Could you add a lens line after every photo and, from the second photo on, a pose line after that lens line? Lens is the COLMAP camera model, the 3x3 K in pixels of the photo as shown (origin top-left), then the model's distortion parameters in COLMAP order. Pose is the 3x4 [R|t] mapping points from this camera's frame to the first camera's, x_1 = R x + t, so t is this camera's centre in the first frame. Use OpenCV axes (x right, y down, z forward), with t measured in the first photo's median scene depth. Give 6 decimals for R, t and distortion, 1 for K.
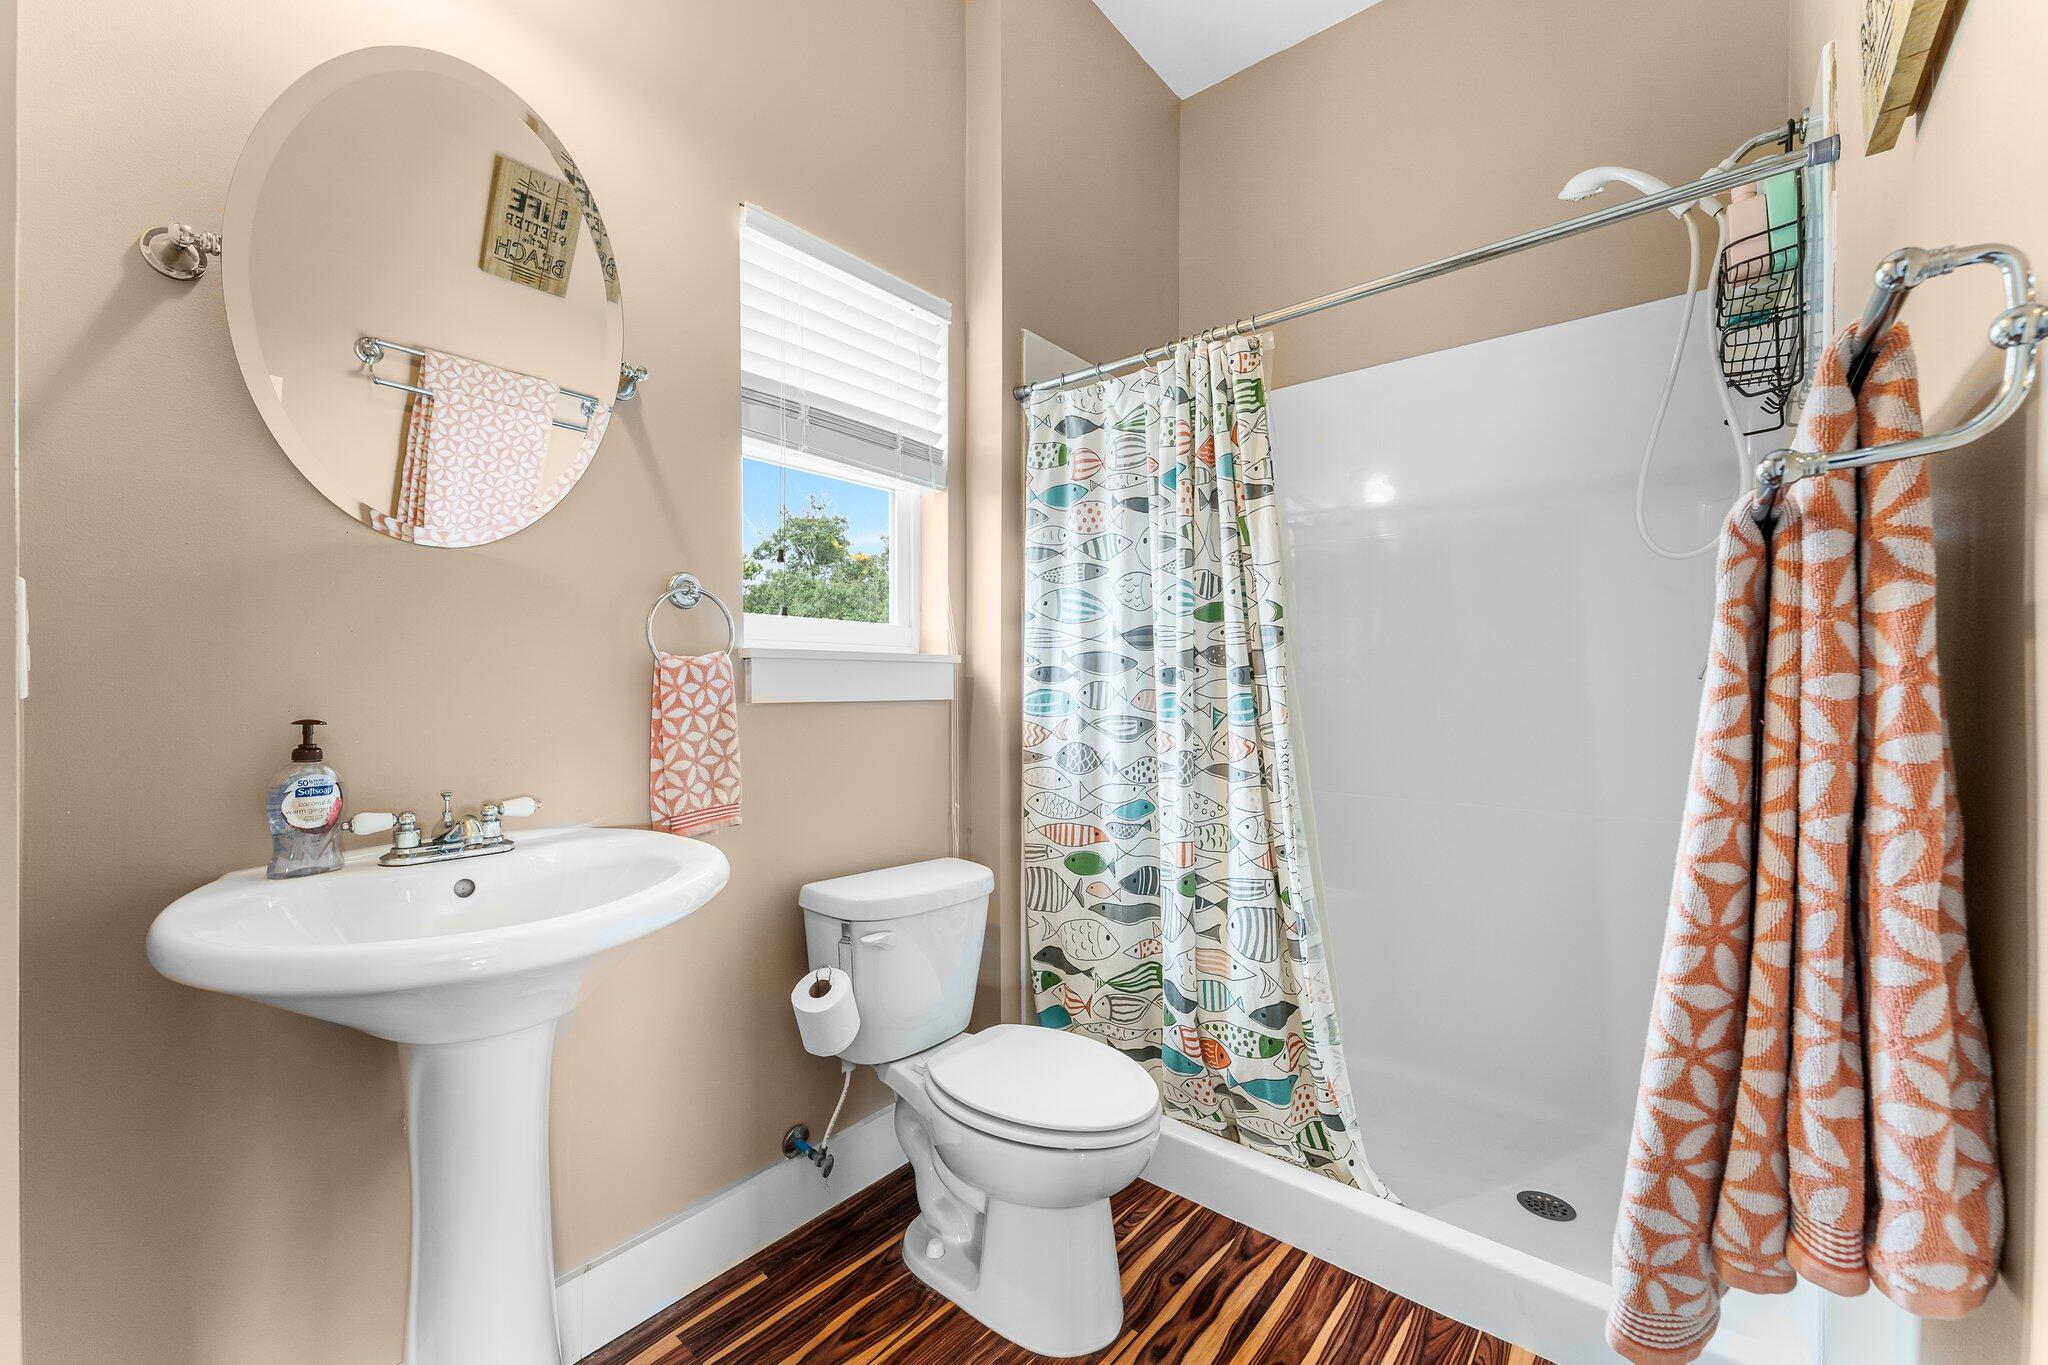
lens RADIAL K [[810.9, 0, 1024.7], [0, 810.9, 689.2], [0, 0, 1]] dist [-0.009191, -0.000338]
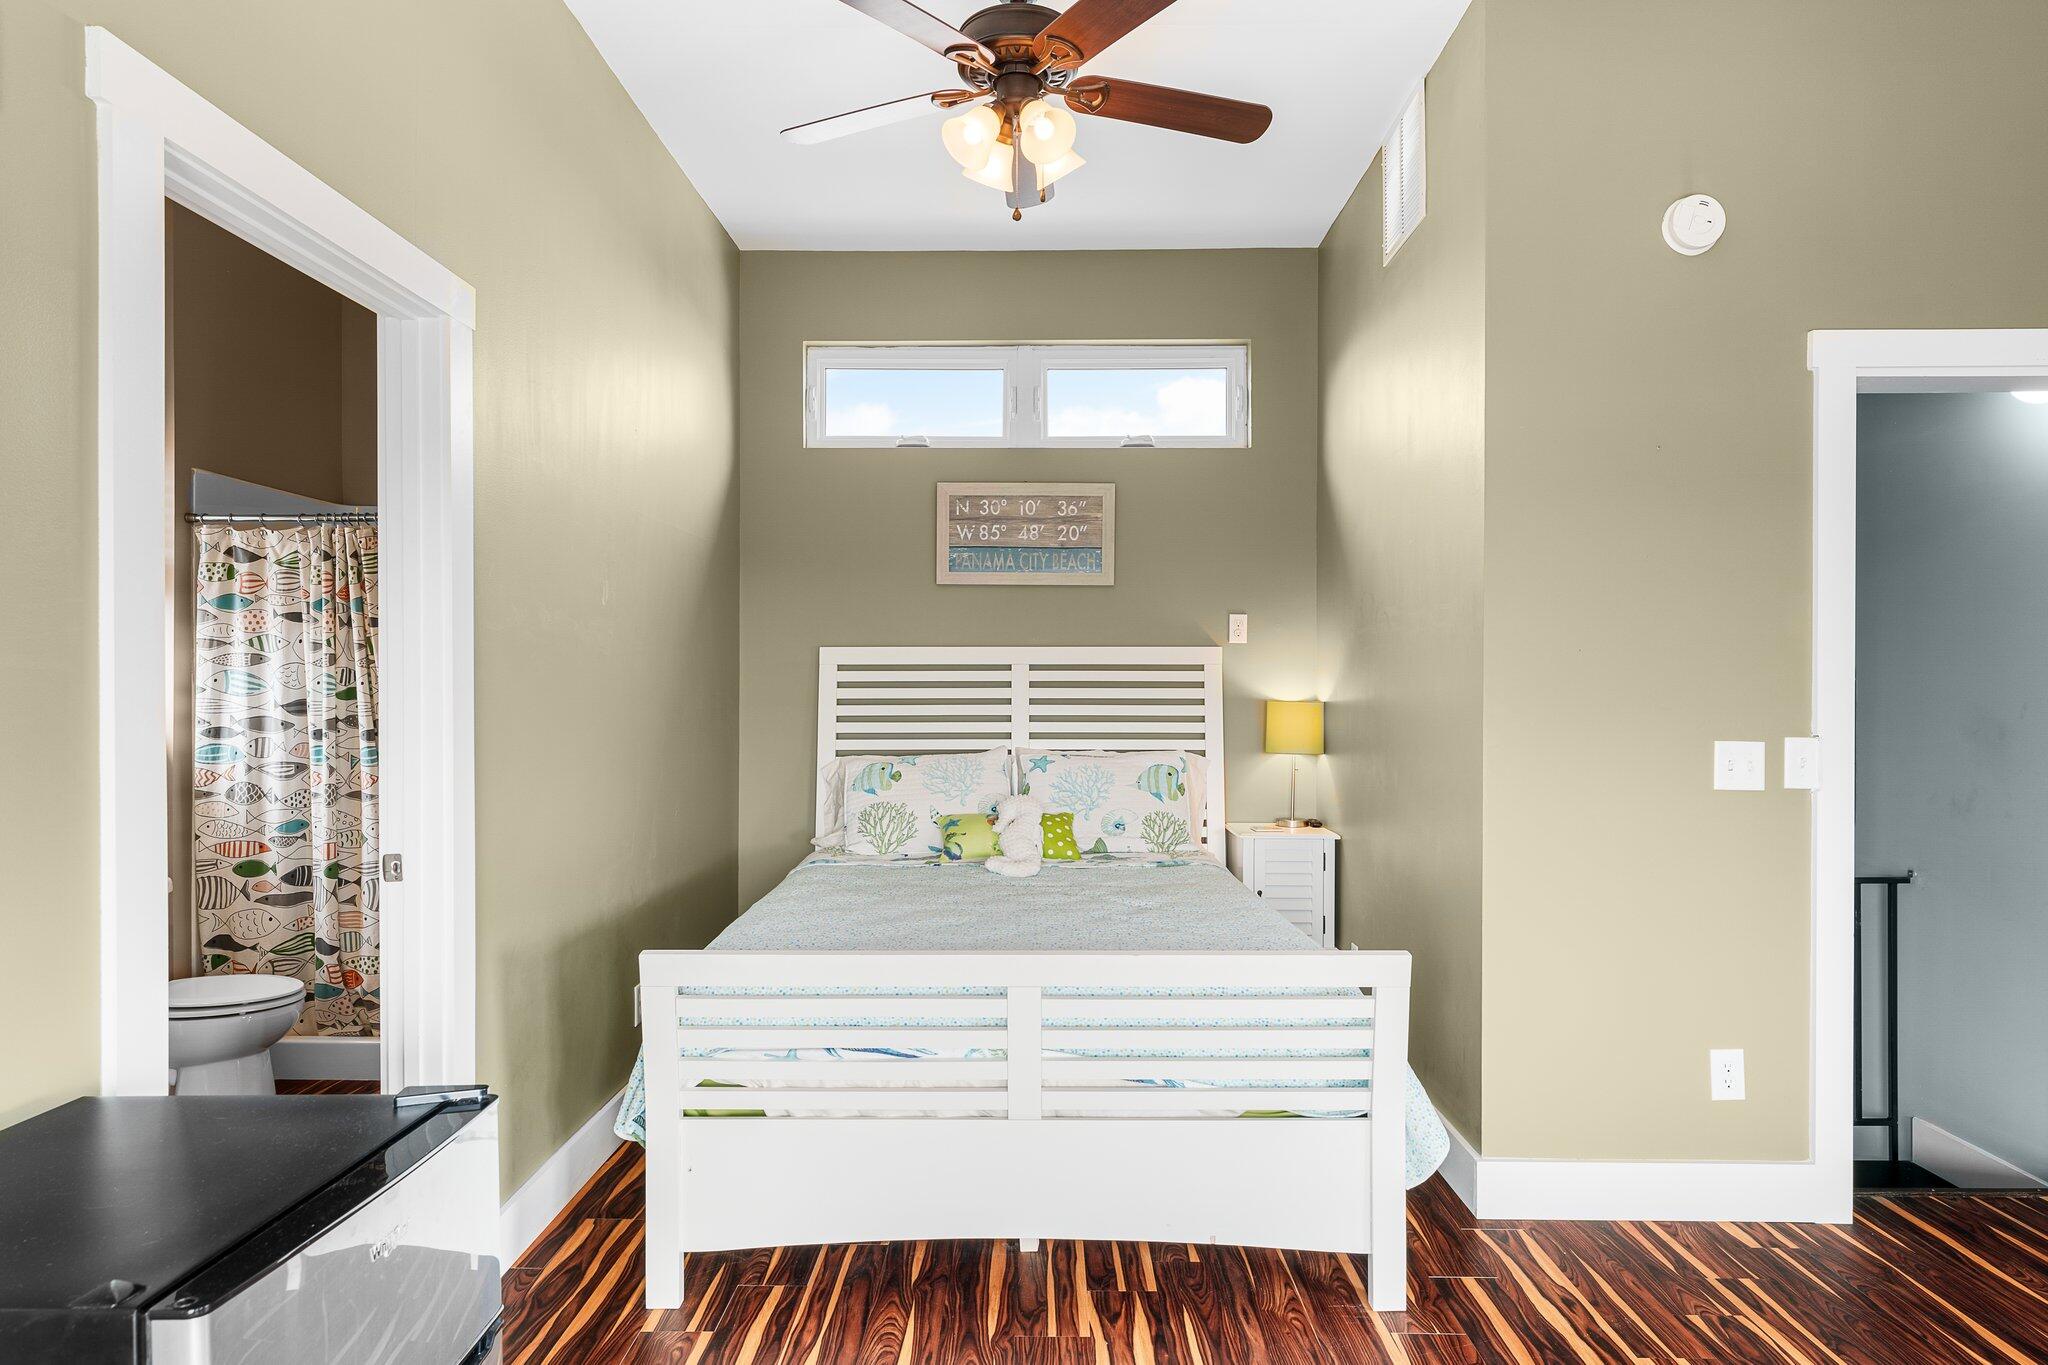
lens RADIAL K [[1164.6, 0, 1025.2], [0, 1164.6, 683.4], [0, 0, 1]] dist [-0.000176, 0.001247]
pose [[0.782420, -0.001782, 0.622749, -0.135866], [0.000899, 0.999998, 0.001732, -0.109636], [-0.622751, -0.000795, 0.782420, -1.452817]]
